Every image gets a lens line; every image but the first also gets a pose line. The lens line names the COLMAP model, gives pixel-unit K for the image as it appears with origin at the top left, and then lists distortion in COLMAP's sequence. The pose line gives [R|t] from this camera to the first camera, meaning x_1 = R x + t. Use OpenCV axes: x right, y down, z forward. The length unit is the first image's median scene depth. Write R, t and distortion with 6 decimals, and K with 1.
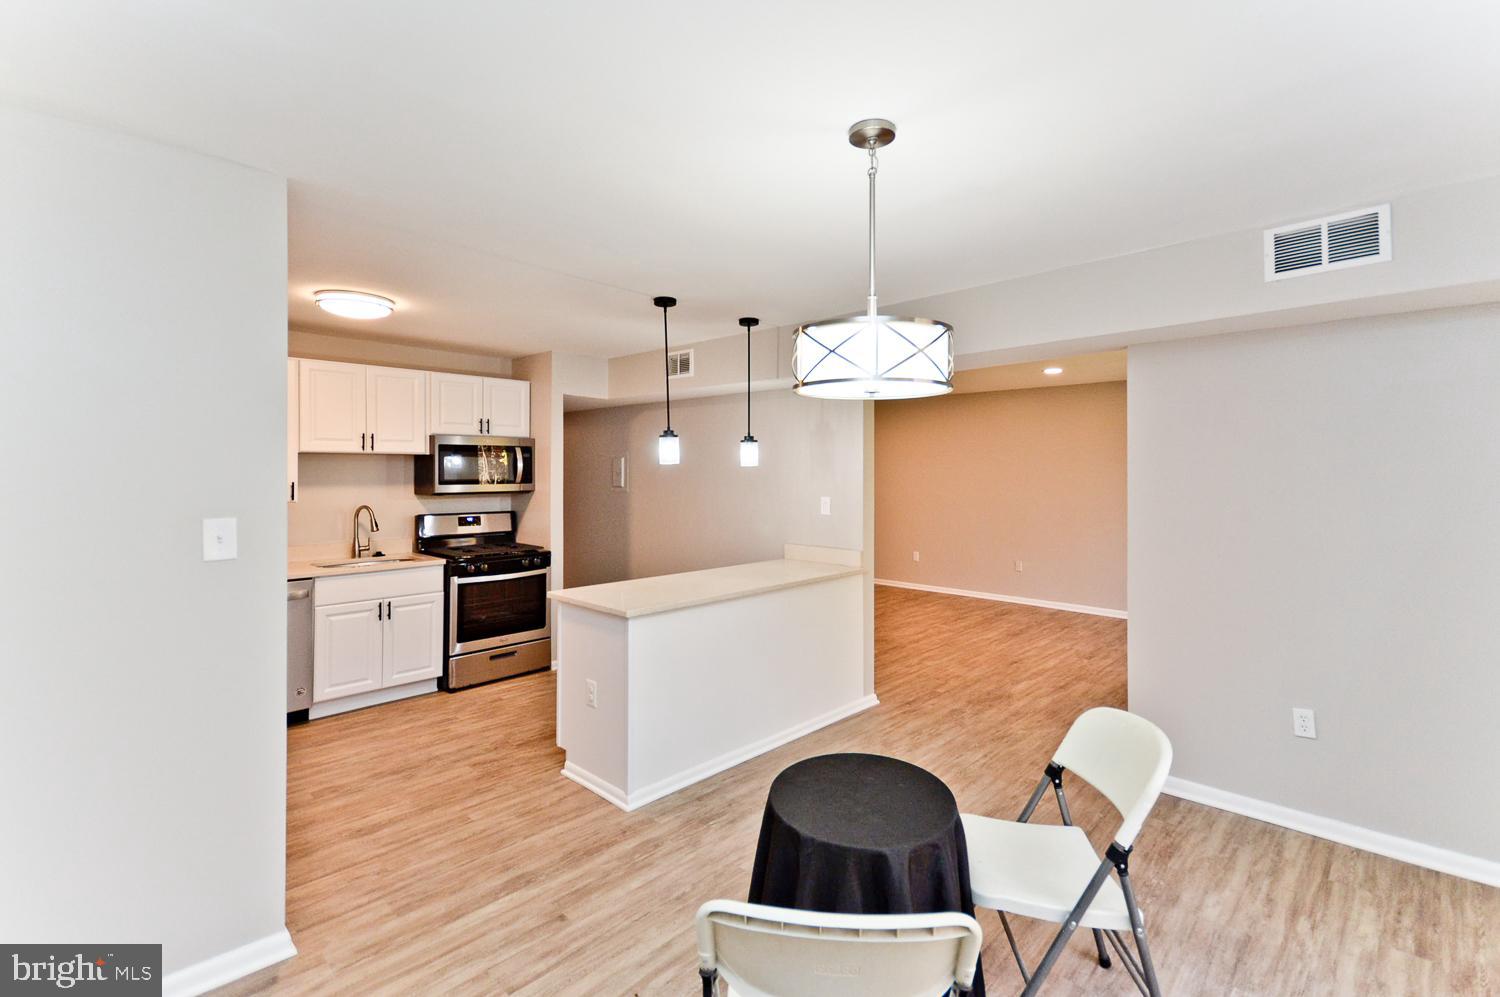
lens RADIAL K [[679.5, 0, 752.3], [0, 679.5, 467.6], [0, 0, 1]] dist [0.001502, -0.000114]
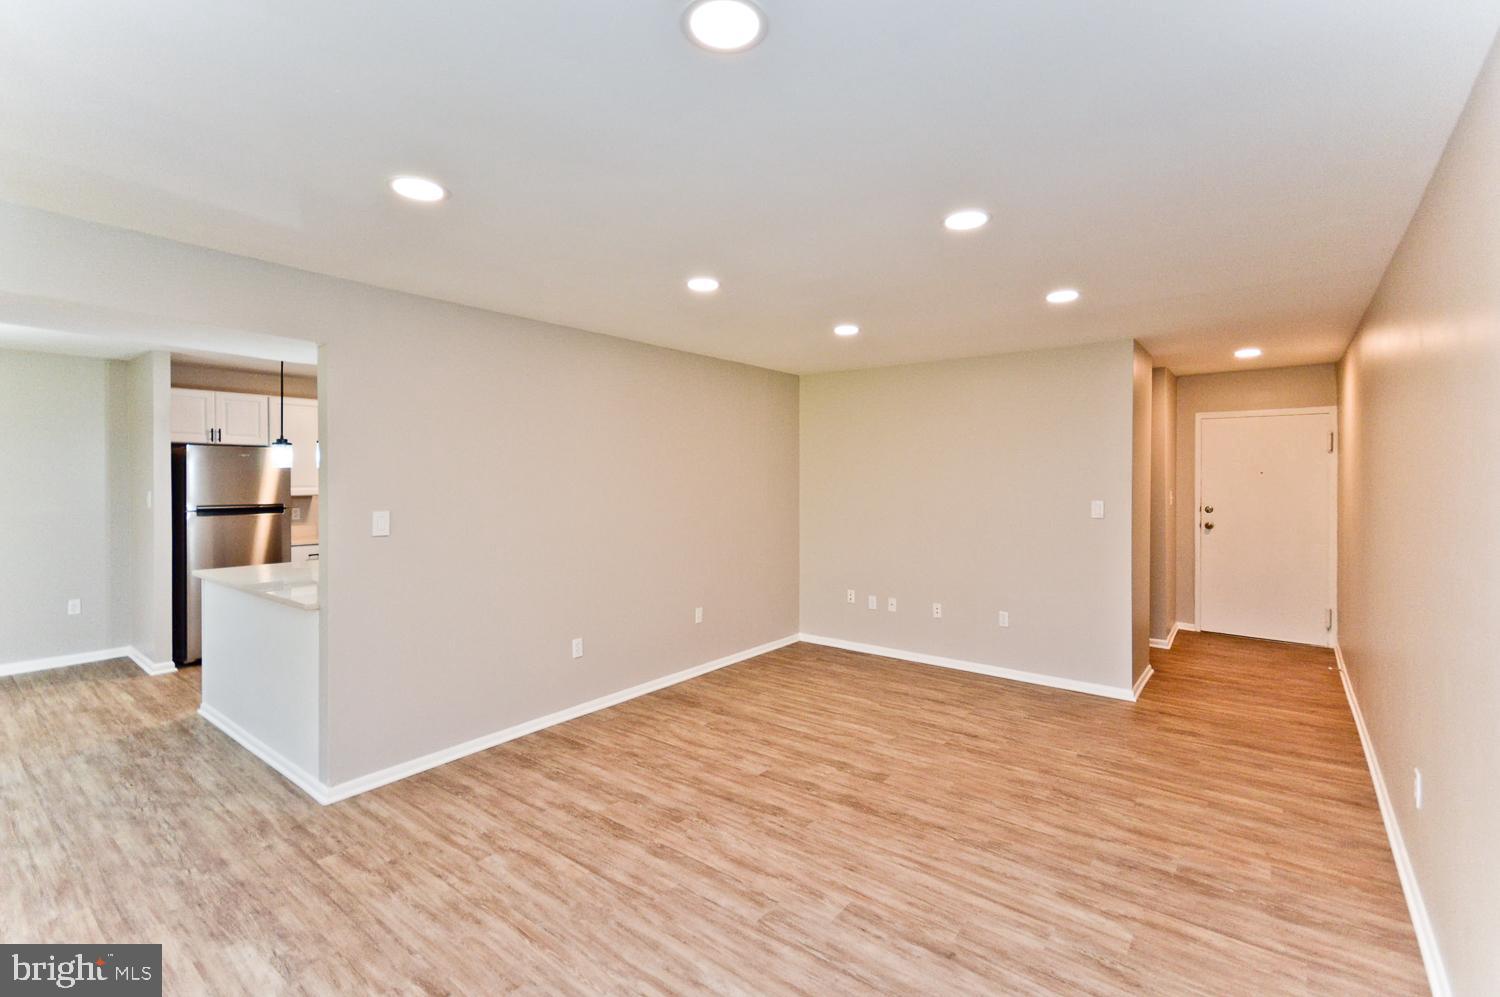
lens RADIAL K [[669.3, 0, 752.4], [0, 669.3, 478.8], [0, 0, 1]] dist [0.012301, -0.000495]
pose [[0.109619, -0.000121, -0.993974, 1.159422], [0.001848, 0.999998, 0.000082, 0.016478], [0.993972, -0.001845, 0.109619, 1.714583]]
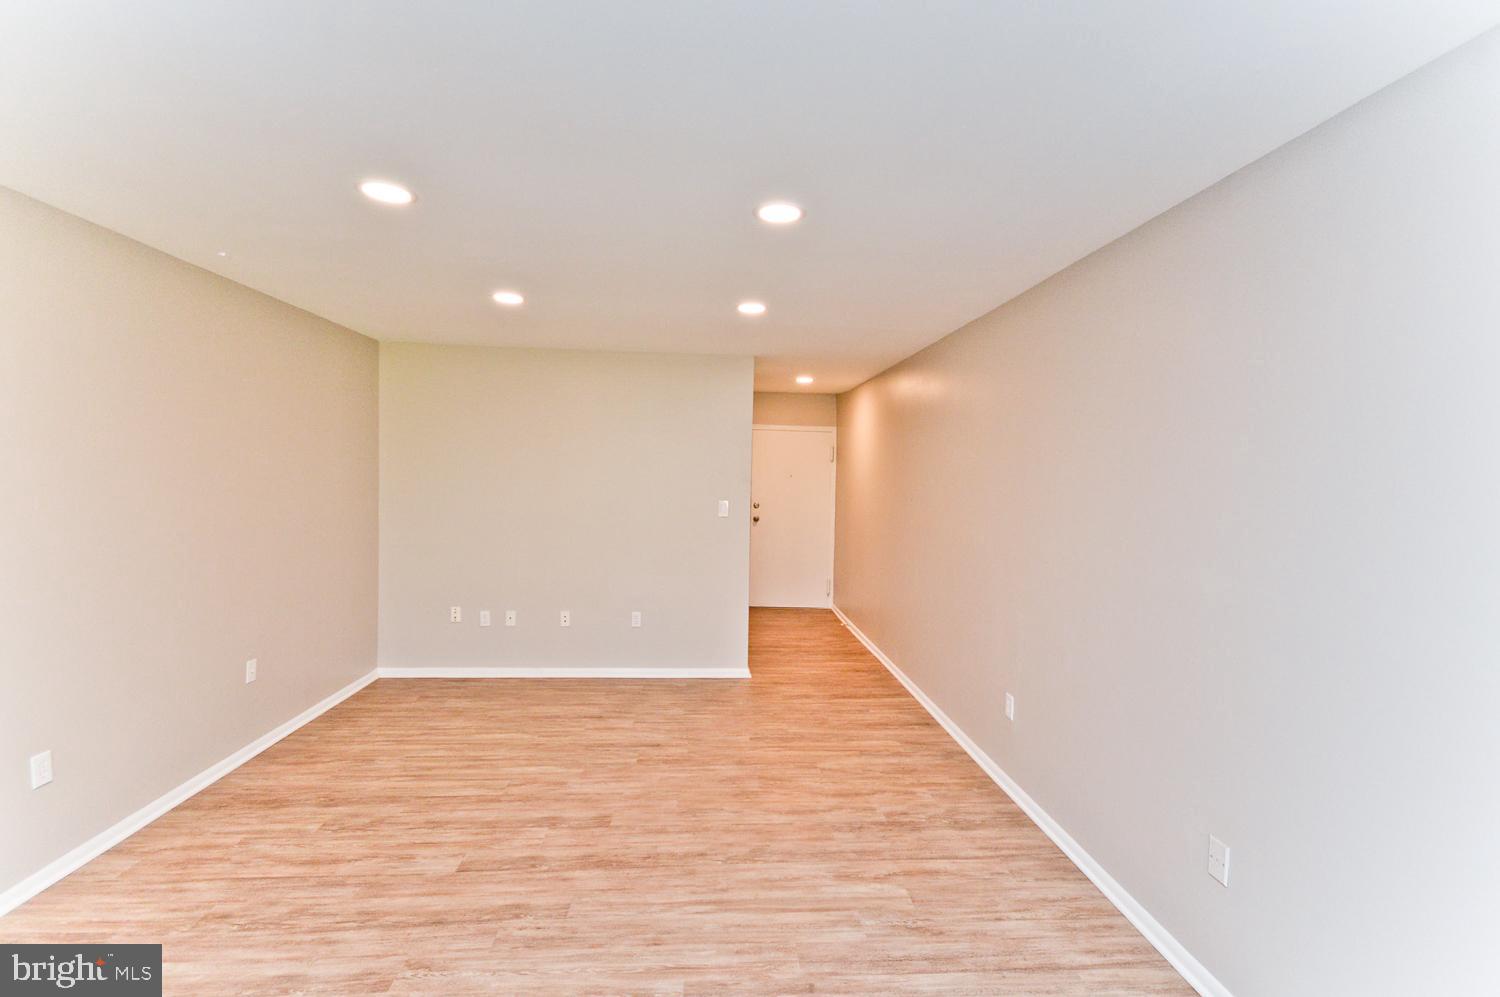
lens RADIAL K [[669.3, 0, 752.4], [0, 669.3, 478.8], [0, 0, 1]] dist [0.012301, -0.000495]
pose [[0.751131, 0.017660, -0.659917, 0.919030], [-0.021170, 0.999772, 0.002658, 0.009904], [0.659814, 0.011974, 0.751333, 1.493532]]
